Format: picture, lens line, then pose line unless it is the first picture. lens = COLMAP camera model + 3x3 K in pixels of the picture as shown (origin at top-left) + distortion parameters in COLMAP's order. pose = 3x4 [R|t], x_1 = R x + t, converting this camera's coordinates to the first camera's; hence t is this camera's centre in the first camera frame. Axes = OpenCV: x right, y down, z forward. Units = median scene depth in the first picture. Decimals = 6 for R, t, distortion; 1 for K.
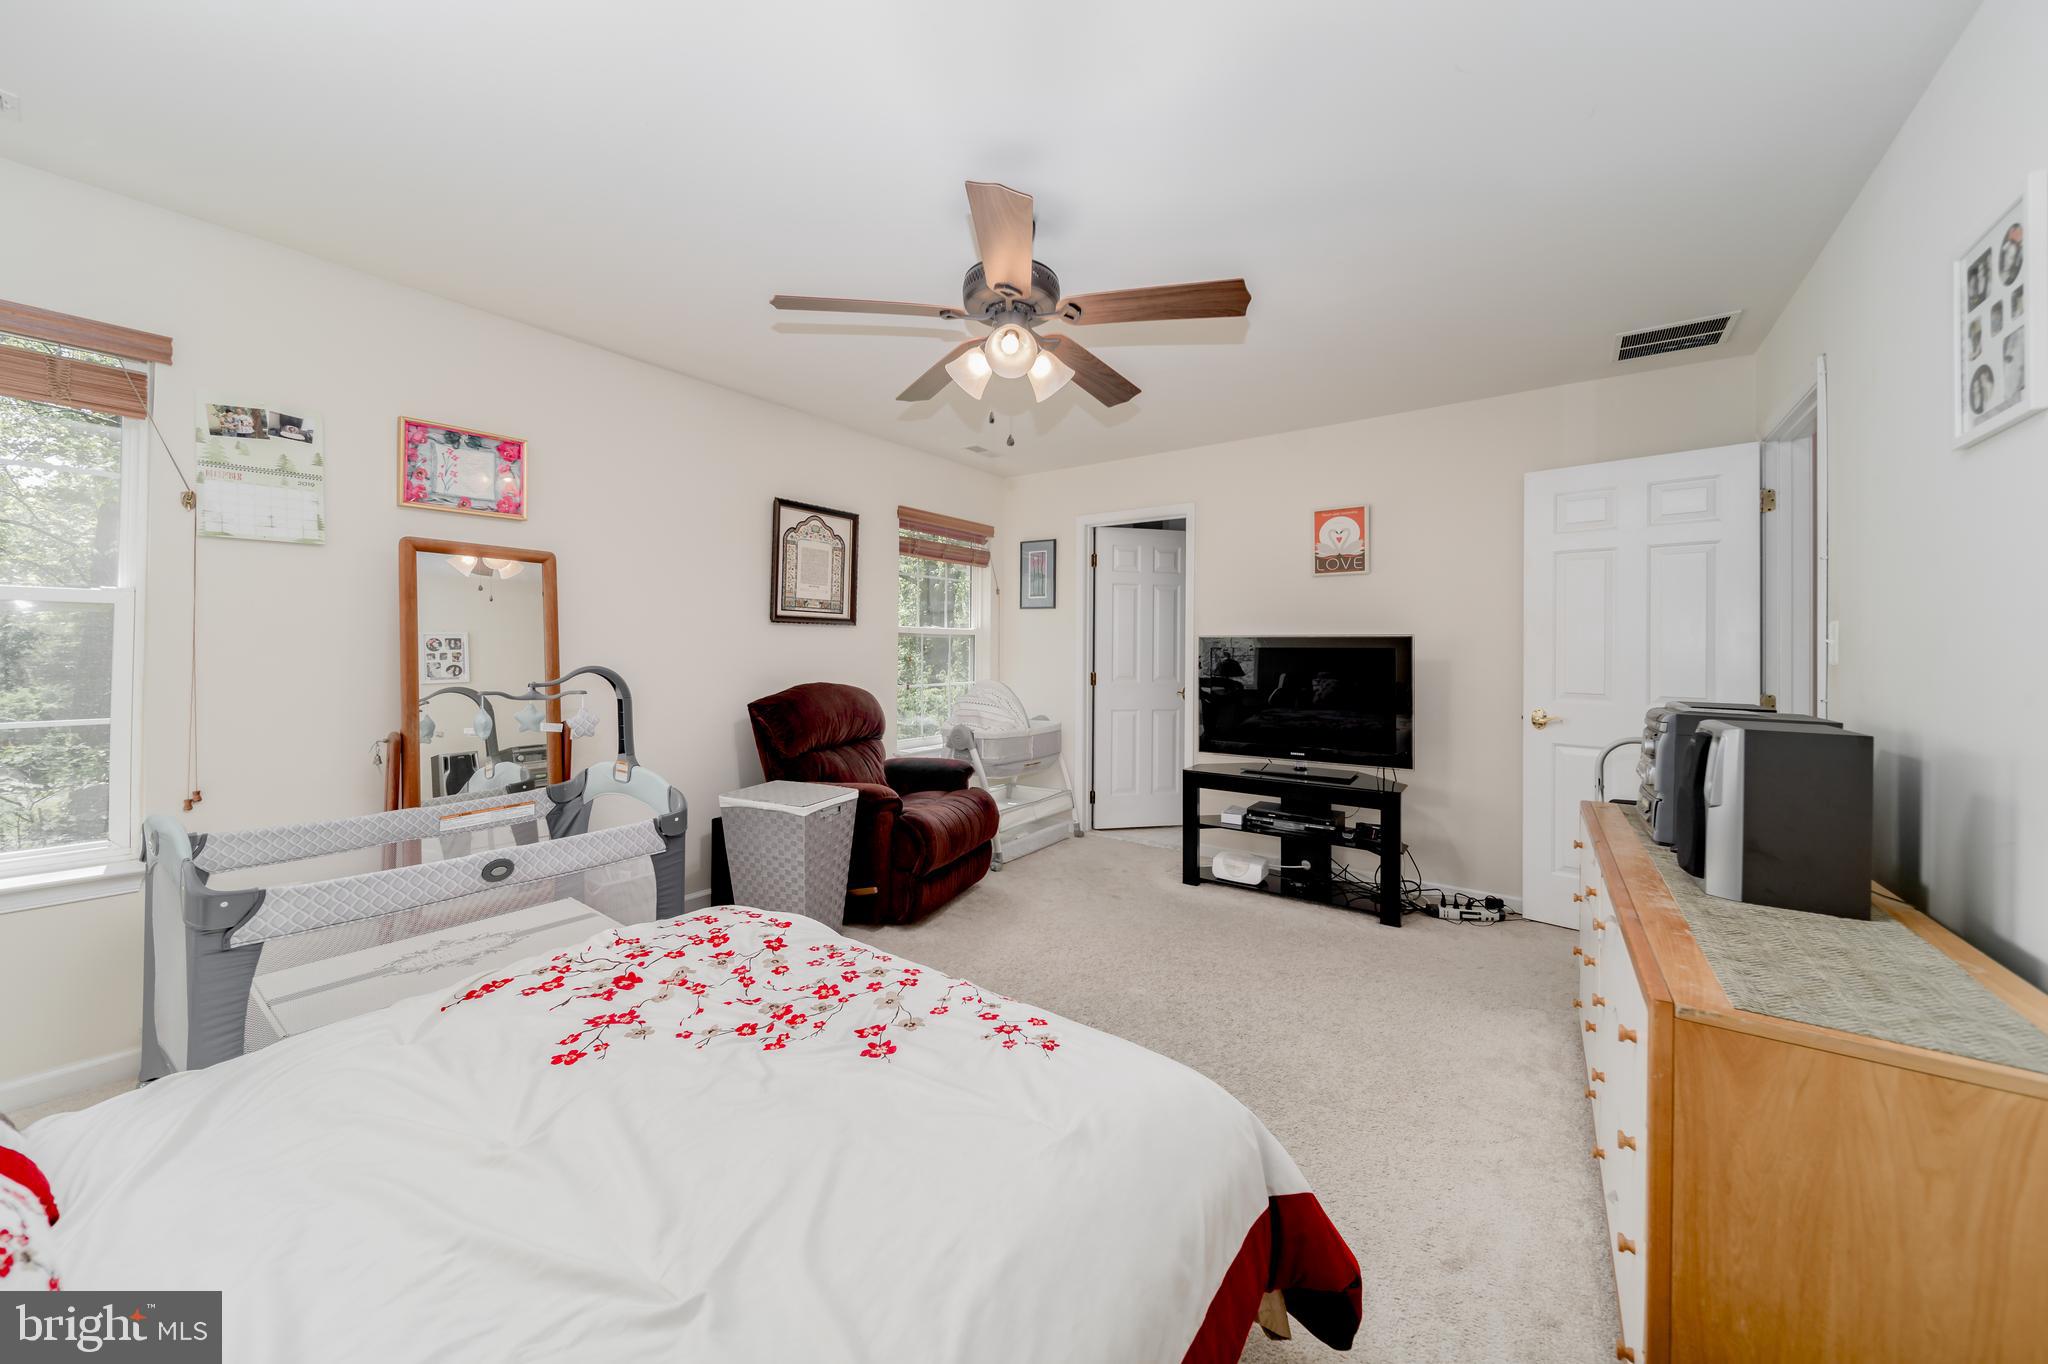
lens RADIAL K [[751.3, 0, 1028.0], [0, 751.3, 644.3], [0, 0, 1]] dist [-0.000019, -0.000020]
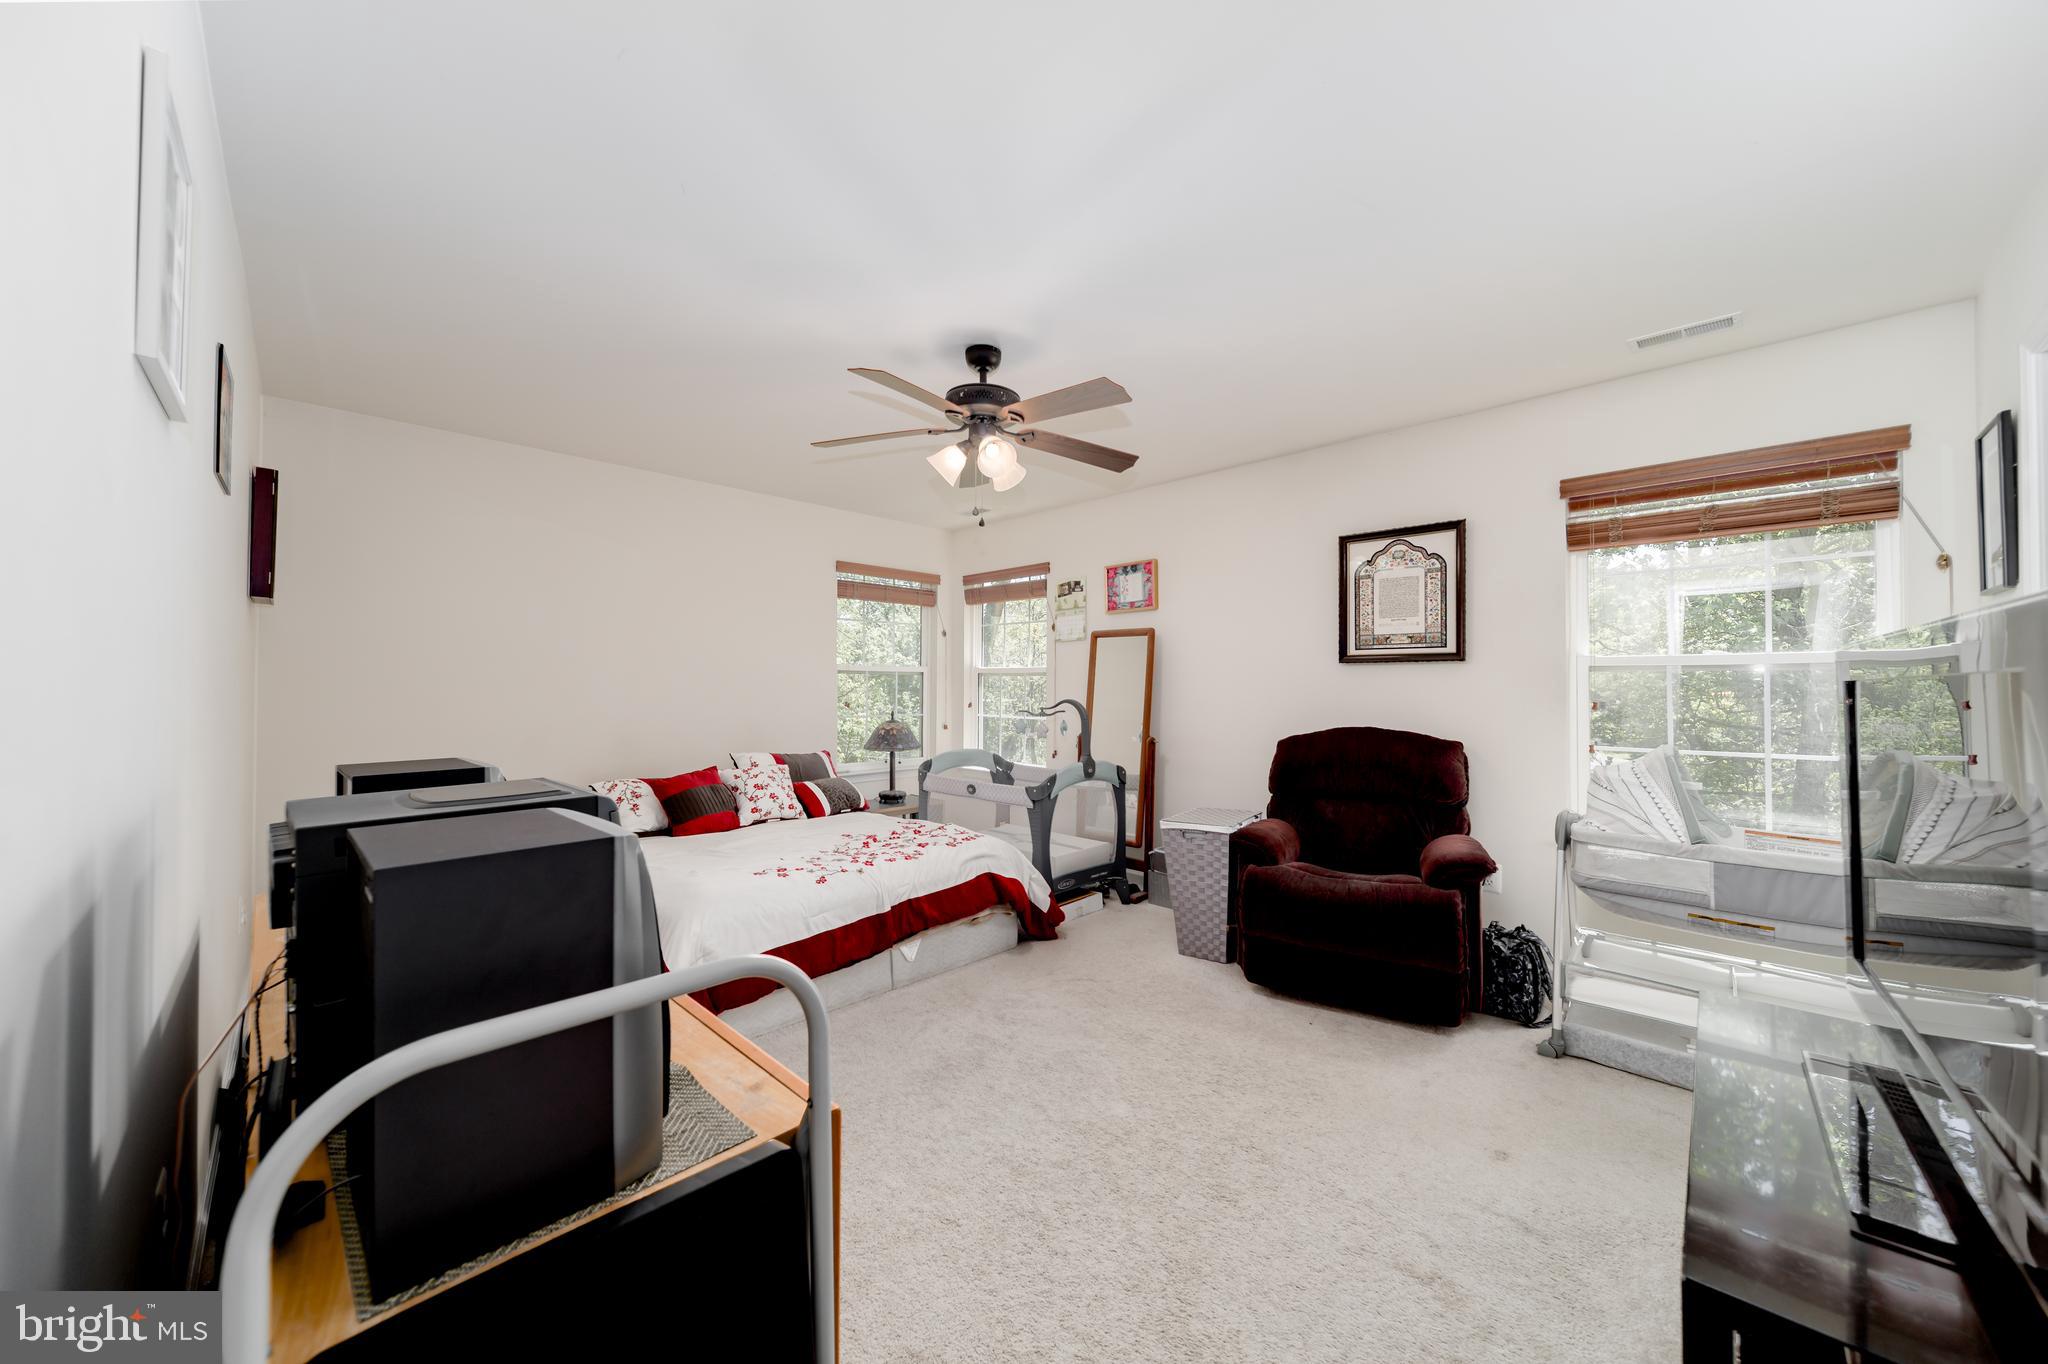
lens RADIAL K [[690.5, 0, 1022.3], [0, 690.5, 677.3], [0, 0, 1]] dist [-0.000508, -0.000037]
pose [[-0.163686, -0.016659, -0.986372, 0.601983], [0.002075, 0.999849, -0.017231, 0.004351], [0.986510, -0.004867, -0.163627, 0.705122]]
